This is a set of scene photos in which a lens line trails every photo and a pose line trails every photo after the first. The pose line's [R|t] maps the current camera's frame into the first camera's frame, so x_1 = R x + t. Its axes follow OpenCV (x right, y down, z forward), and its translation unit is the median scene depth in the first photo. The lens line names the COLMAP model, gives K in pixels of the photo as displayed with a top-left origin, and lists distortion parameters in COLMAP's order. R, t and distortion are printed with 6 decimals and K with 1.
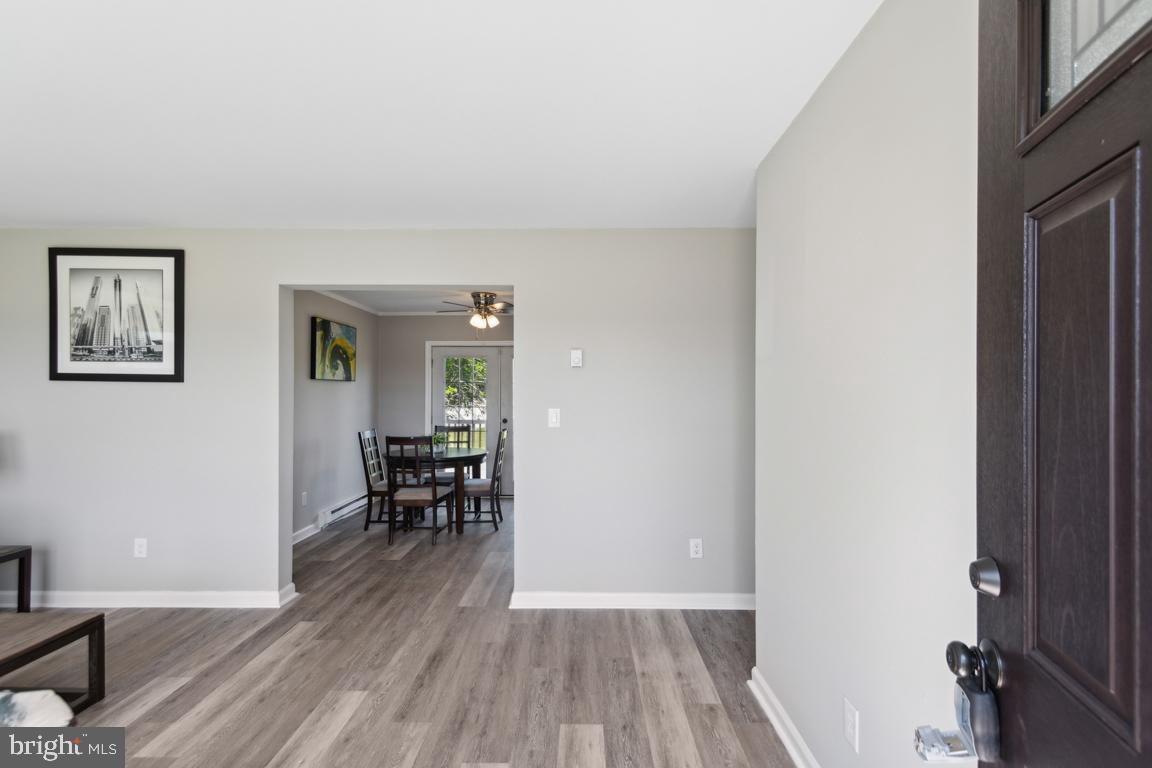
lens RADIAL K [[546.2, 0, 567.9], [0, 546.2, 394.0], [0, 0, 1]] dist [0.017921, -0.010377]
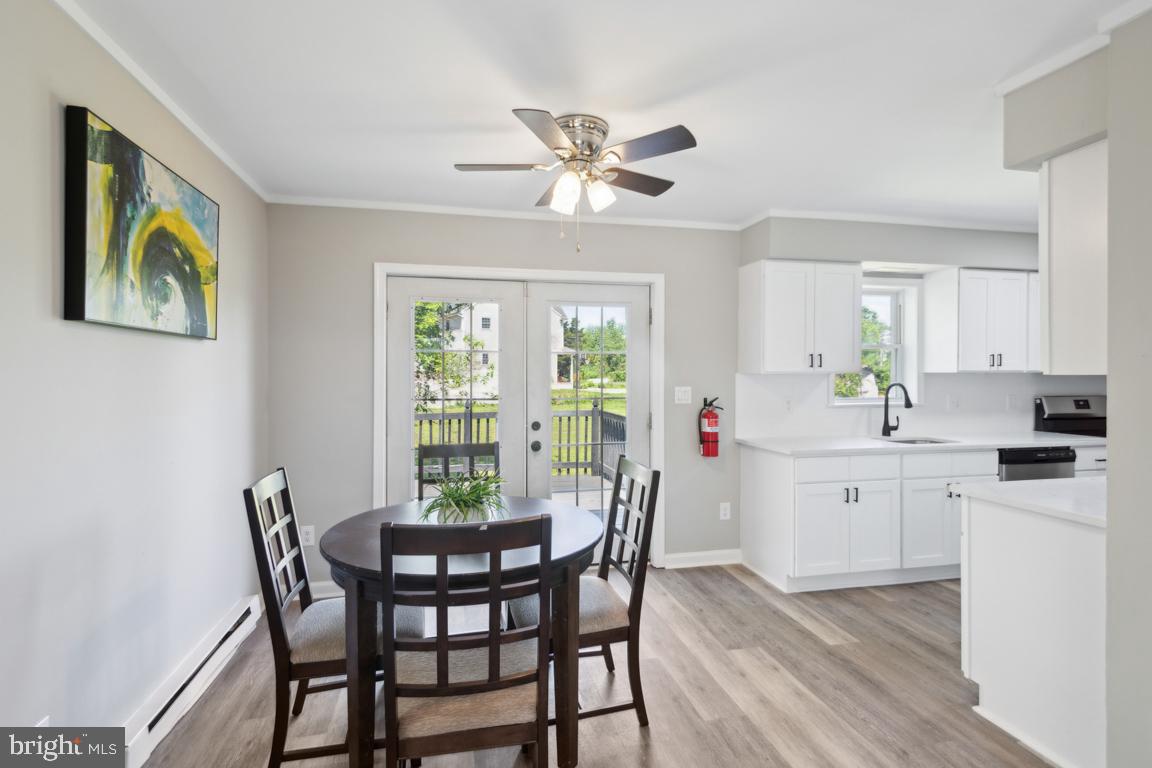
lens RADIAL K [[546.9, 0, 564.7], [0, 546.9, 378.9], [0, 0, 1]] dist [0.012661, -0.000751]
pose [[0.970264, -0.000730, 0.242050, -0.271581], [-0.001032, 0.999974, 0.007151, 0.001712], [-0.242049, -0.007188, 0.970237, 0.625663]]
